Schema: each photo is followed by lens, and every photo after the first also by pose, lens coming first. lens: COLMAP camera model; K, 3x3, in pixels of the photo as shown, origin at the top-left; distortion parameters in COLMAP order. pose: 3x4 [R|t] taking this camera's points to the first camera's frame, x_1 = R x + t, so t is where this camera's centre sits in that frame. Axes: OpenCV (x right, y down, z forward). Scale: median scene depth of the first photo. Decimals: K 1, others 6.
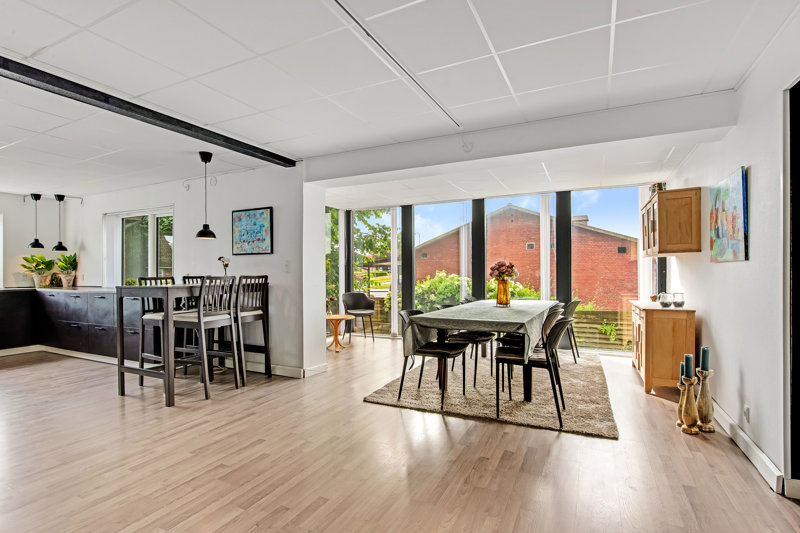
lens RADIAL K [[388.6, 0, 398.4], [0, 388.6, 282.3], [0, 0, 1]] dist [-0.002452, -0.000140]
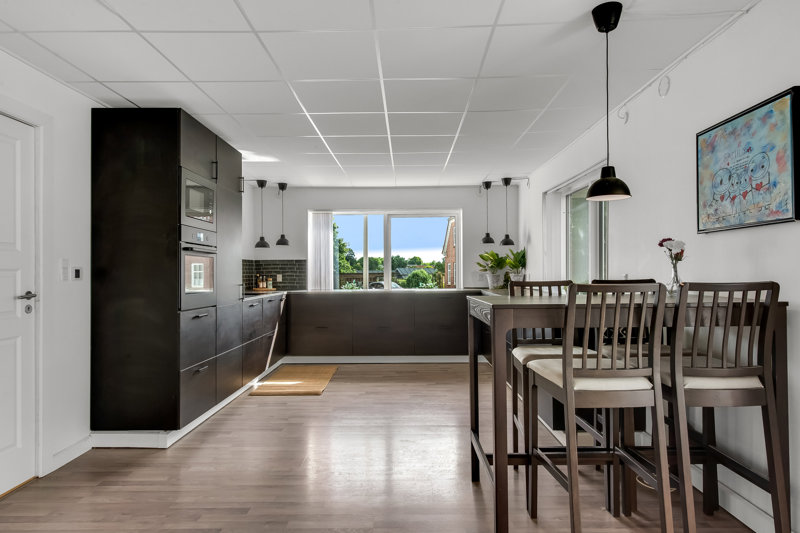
lens RADIAL K [[460.8, 0, 400.0], [0, 460.8, 266.5], [0, 0, 1]] dist [0.002104, 0.000671]
pose [[0.428832, -0.009580, -0.903333, -0.101034], [-0.019163, 0.999622, -0.019698, -0.015649], [0.903181, 0.025757, 0.428486, 0.485399]]
